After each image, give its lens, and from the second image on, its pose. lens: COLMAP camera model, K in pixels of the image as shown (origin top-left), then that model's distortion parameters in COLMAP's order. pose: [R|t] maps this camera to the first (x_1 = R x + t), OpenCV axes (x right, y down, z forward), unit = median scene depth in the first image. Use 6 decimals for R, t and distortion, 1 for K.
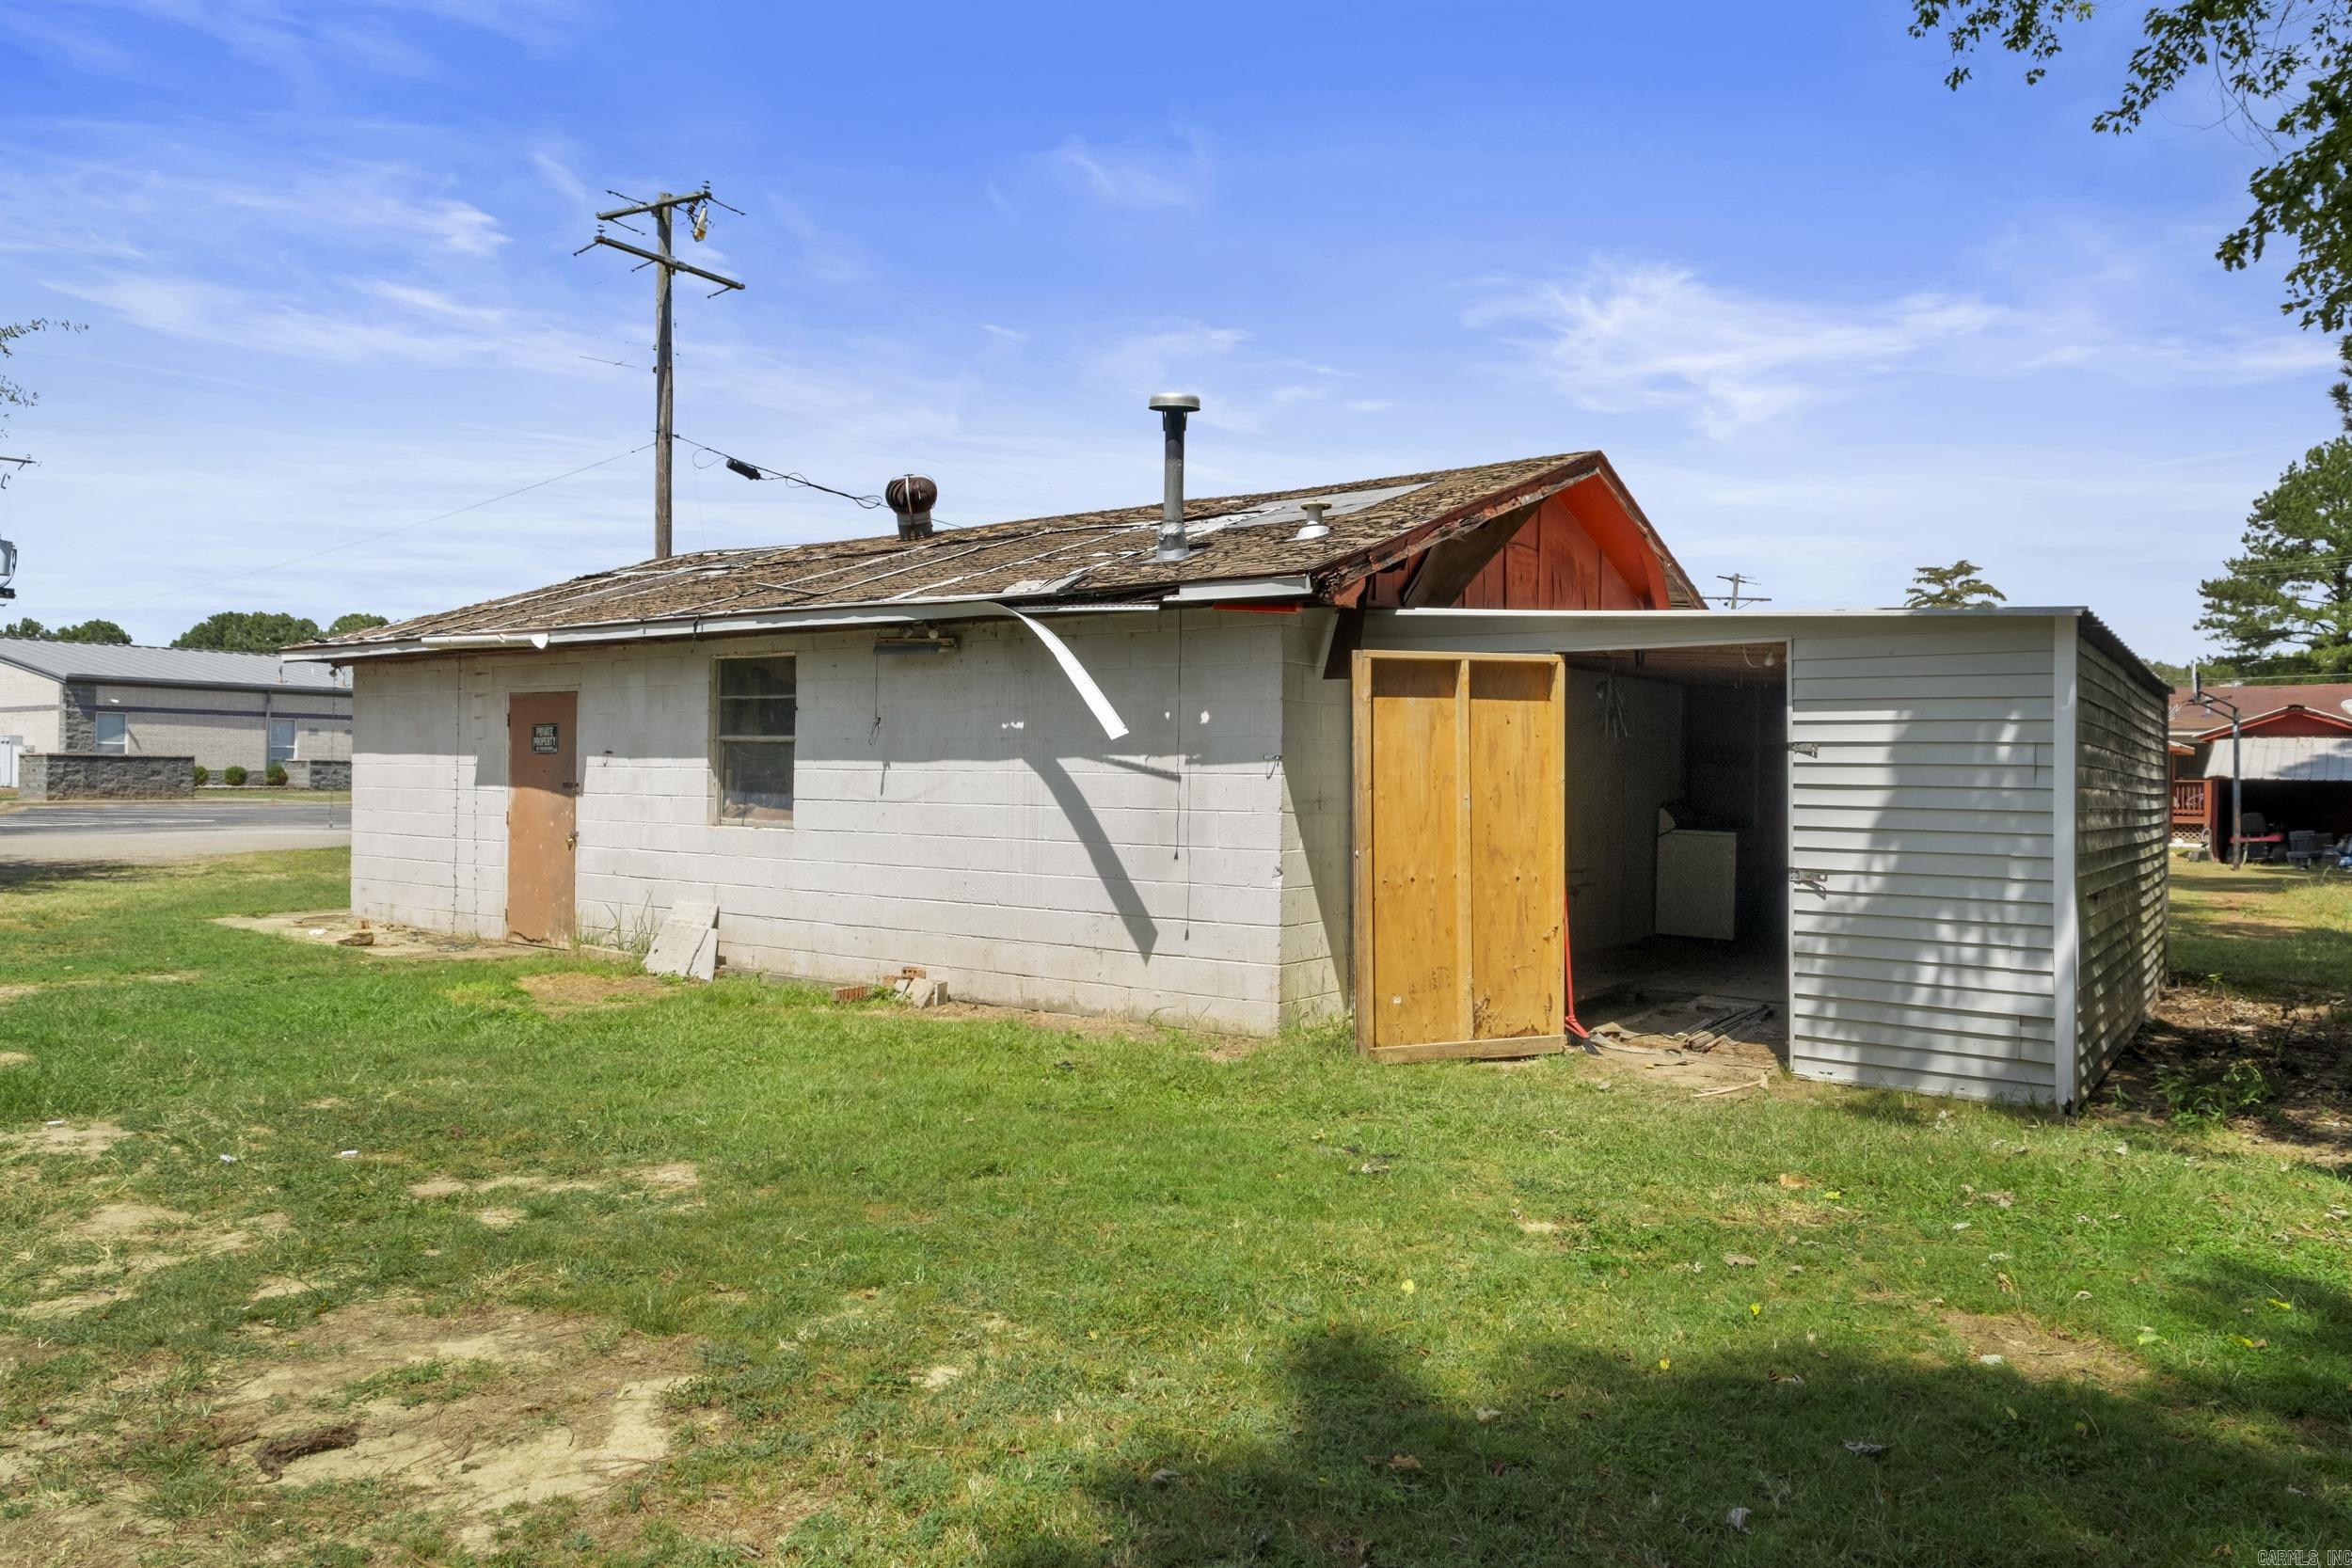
lens RADIAL K [[1615.0, 0, 1179.1], [0, 1615.0, 774.9], [0, 0, 1]] dist [-0.004650, -0.002482]
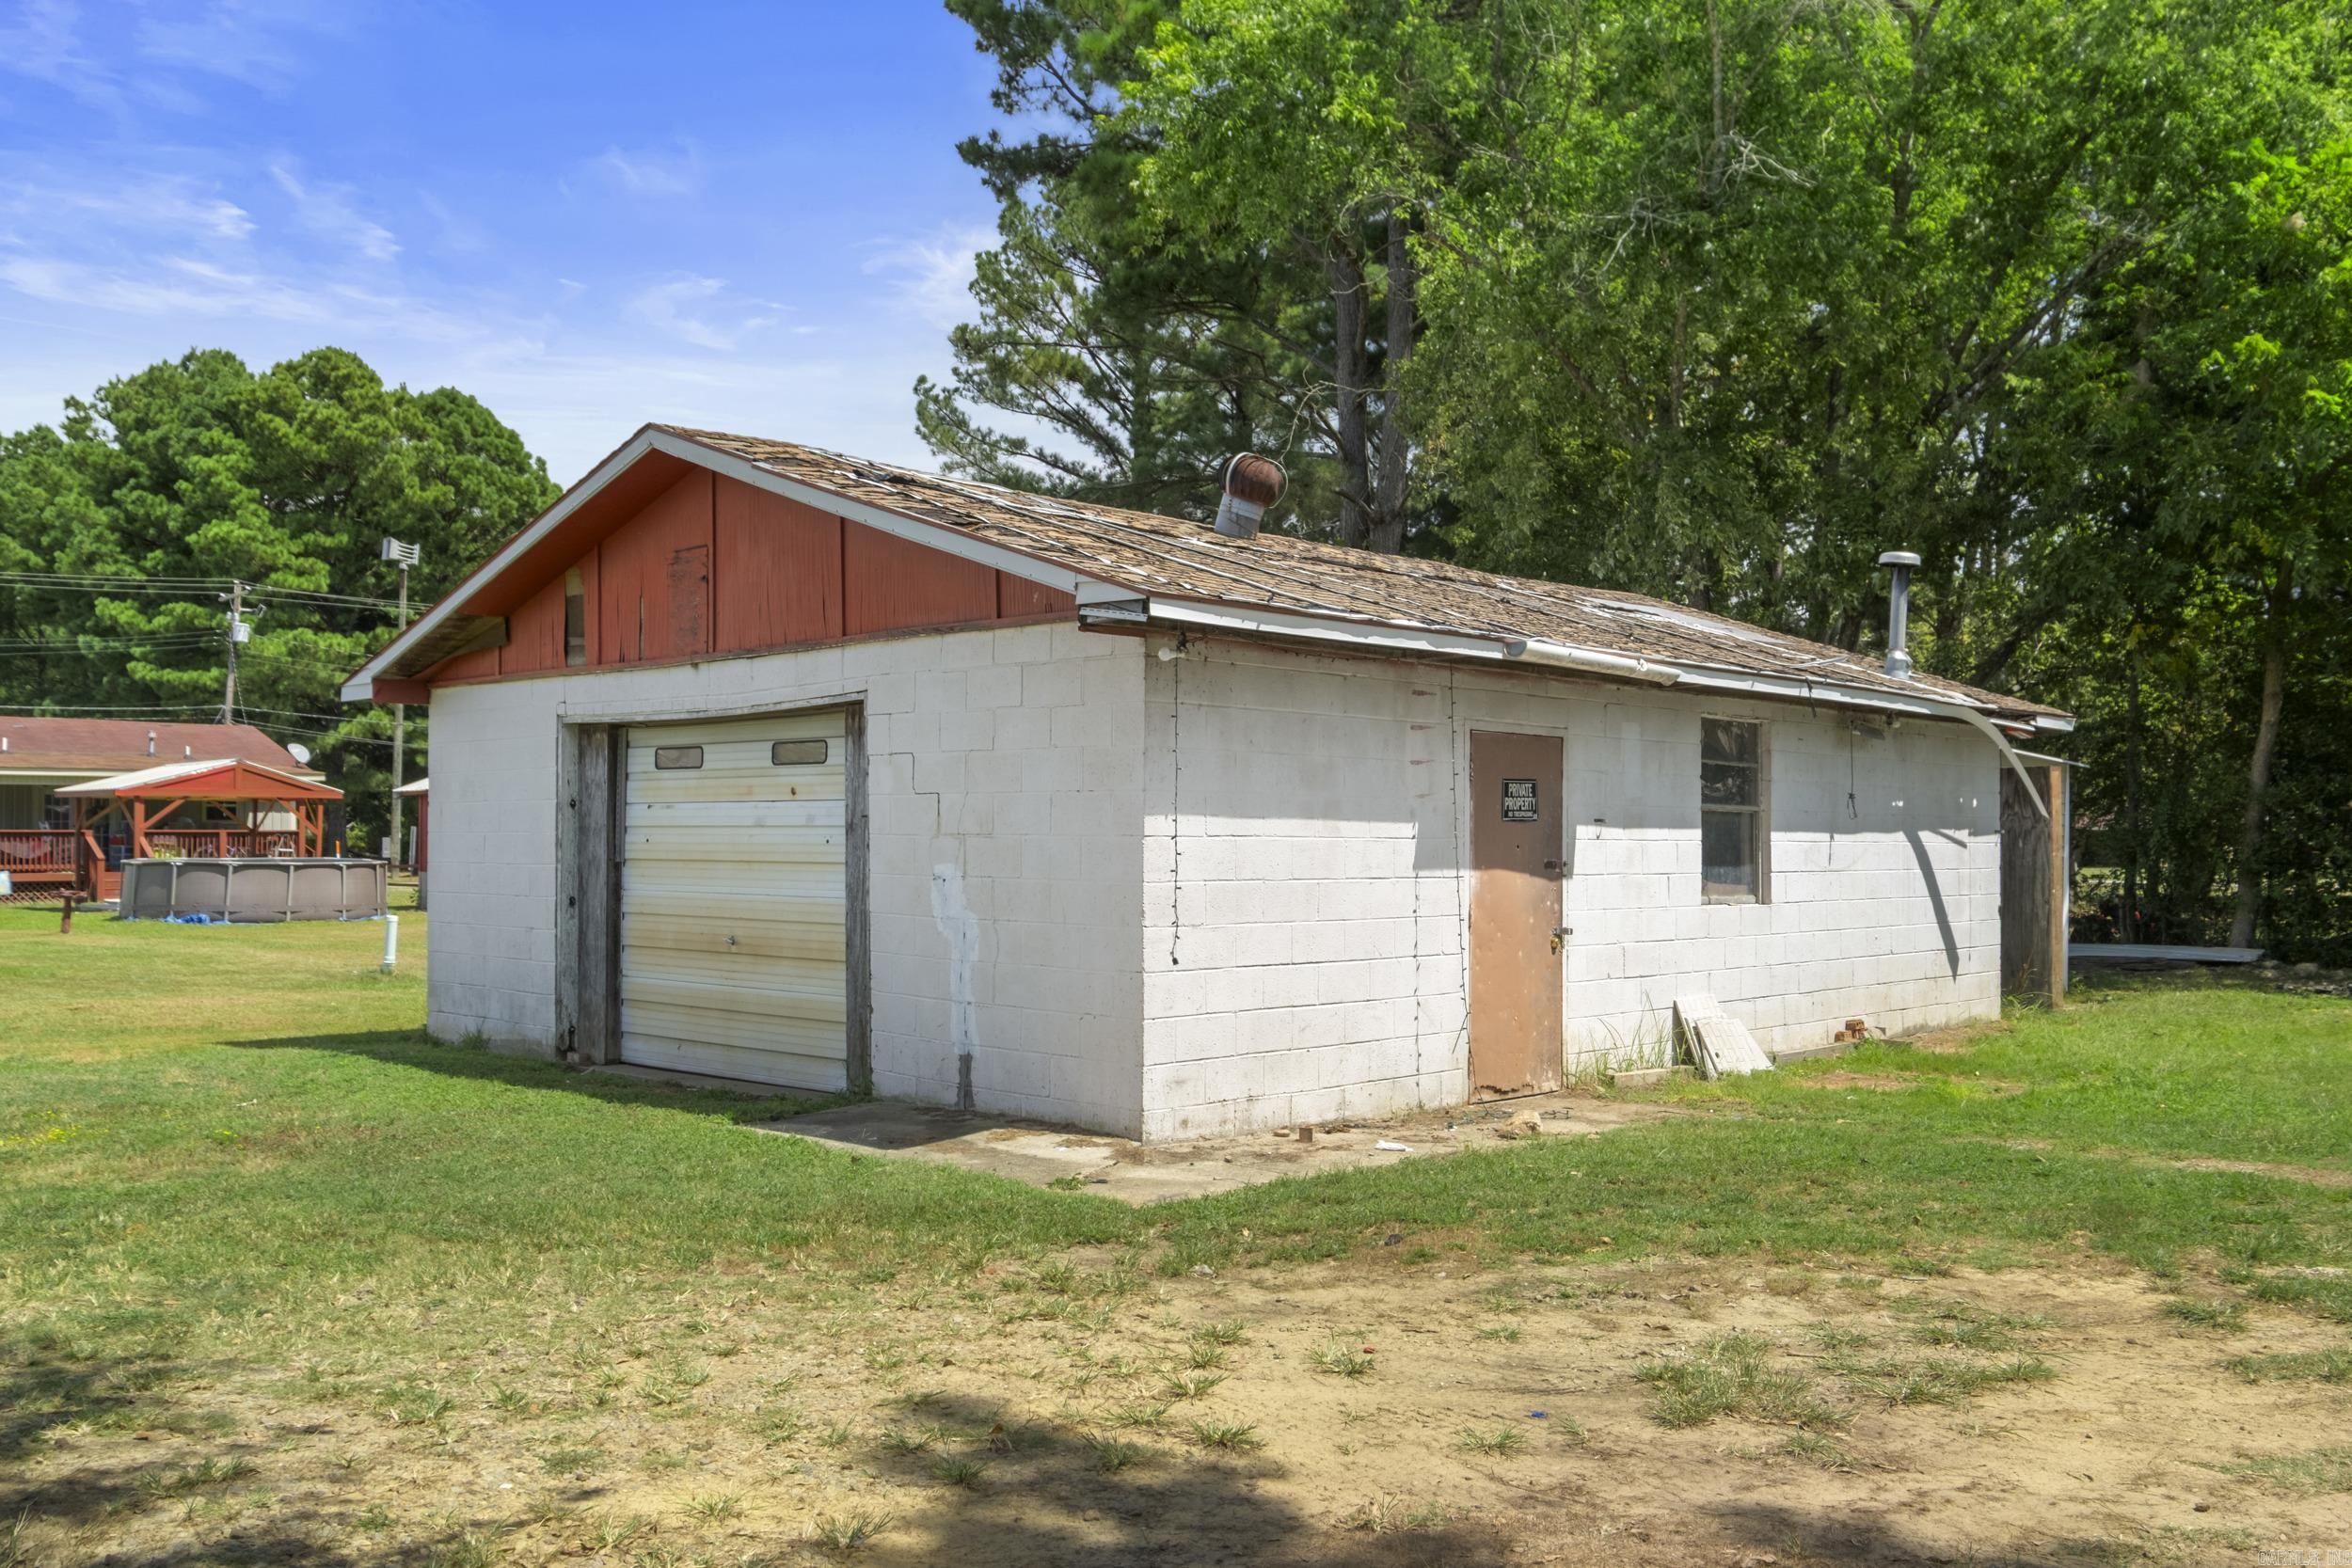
lens RADIAL K [[1942.9, 0, 1175.6], [0, 1942.9, 784.7], [0, 0, 1]] dist [0.000928, -0.001543]
pose [[0.134239, 0.020863, 0.990729, -1.292639], [0.001023, 0.999775, -0.021192, -0.011584], [-0.990948, 0.003858, 0.134187, 1.067555]]
